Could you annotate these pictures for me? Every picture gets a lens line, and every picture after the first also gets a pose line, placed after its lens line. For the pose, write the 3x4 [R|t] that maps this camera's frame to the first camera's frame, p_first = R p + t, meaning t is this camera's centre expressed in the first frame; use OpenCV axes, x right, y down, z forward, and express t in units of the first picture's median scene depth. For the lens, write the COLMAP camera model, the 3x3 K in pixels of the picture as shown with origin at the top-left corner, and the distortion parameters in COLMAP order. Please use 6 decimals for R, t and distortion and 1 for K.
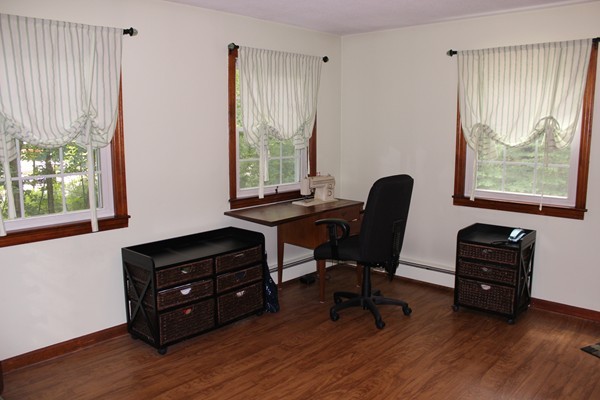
lens RADIAL K [[497.0, 0, 299.6], [0, 497.0, 201.0], [0, 0, 1]] dist [-0.119641, 0.017315]
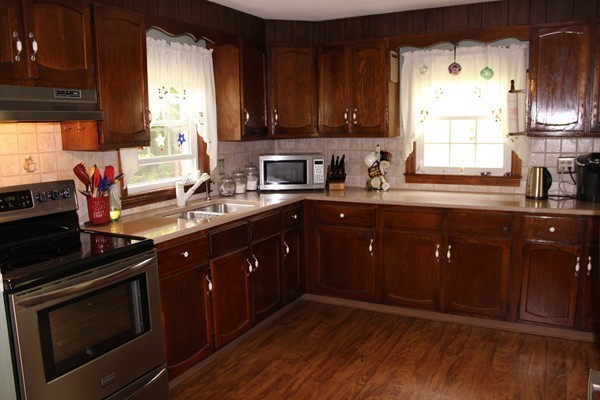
lens RADIAL K [[497.0, 0, 300.2], [0, 497.0, 203.8], [0, 0, 1]] dist [-0.119641, 0.017315]
pose [[0.962451, -0.050953, 0.266630, -0.258412], [0.053609, 0.998558, -0.002687, 0.002896], [-0.266109, 0.016880, 0.963795, 0.097129]]
